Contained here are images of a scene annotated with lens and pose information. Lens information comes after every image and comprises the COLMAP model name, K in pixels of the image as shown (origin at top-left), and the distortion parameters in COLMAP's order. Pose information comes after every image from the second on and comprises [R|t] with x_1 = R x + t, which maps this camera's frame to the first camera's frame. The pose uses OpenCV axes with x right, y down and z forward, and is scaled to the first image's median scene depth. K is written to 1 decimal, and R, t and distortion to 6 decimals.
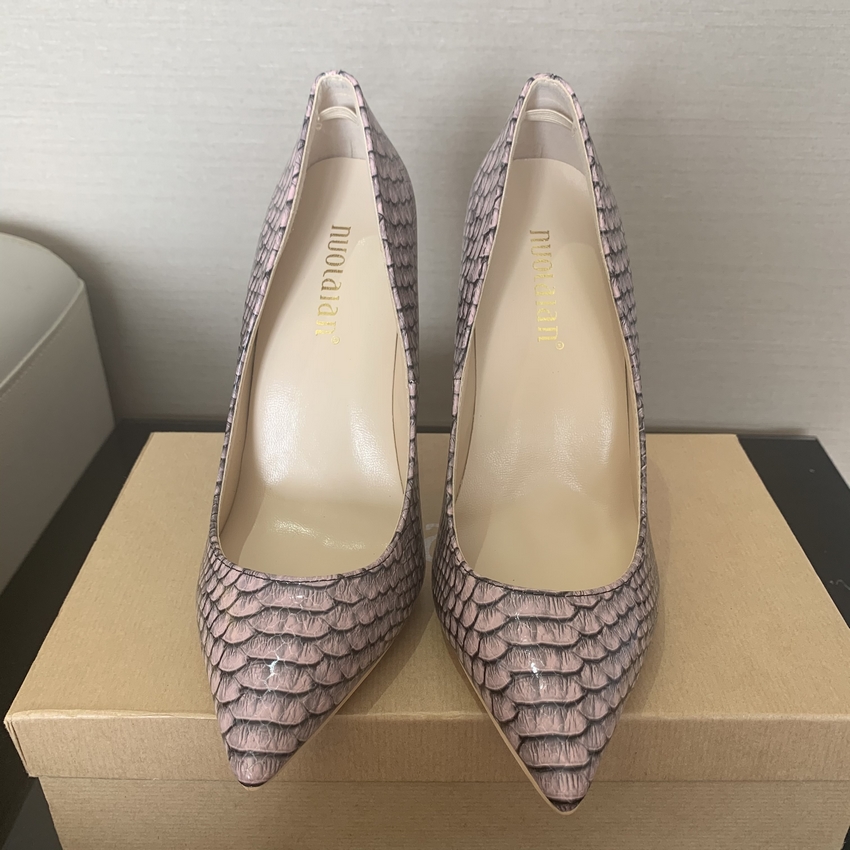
lens RADIAL K [[872.4, 0, 429.4], [0, 872.4, 423.8], [0, 0, 1]] dist [-0.002247, 0.007832]
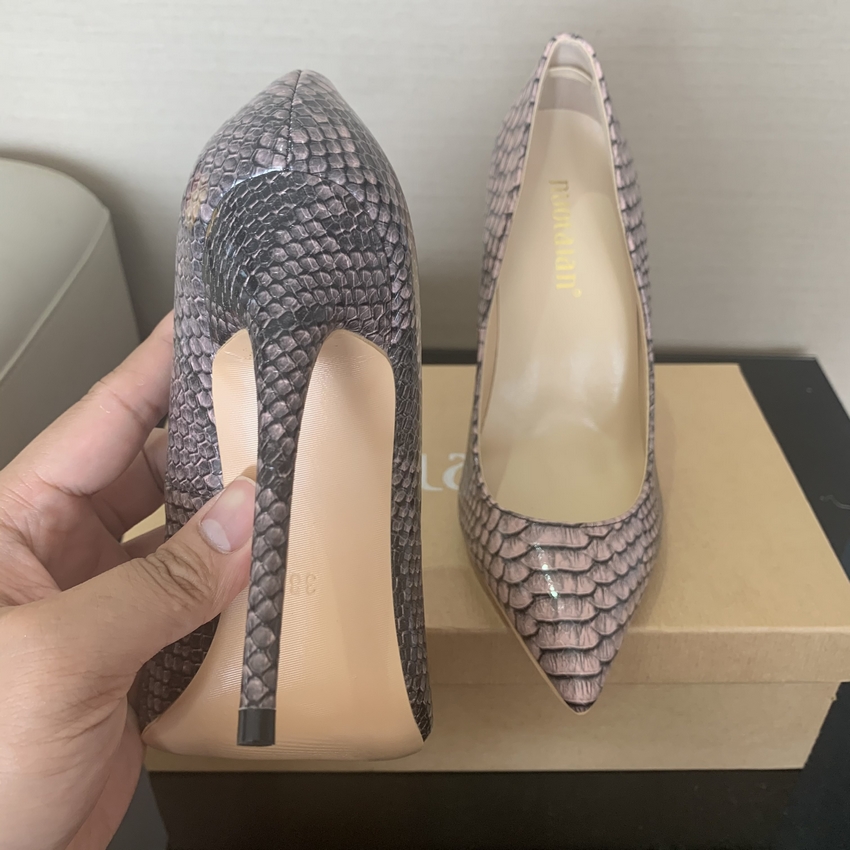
lens RADIAL K [[867.6, 0, 425.0], [0, 867.6, 425.0], [0, 0, 1]] dist [0.001988, -0.001037]
pose [[0.999978, -0.004012, -0.005329, -0.034712], [0.004616, 0.992931, 0.118602, -0.060377], [0.004816, -0.118624, 0.992928, -0.088122]]
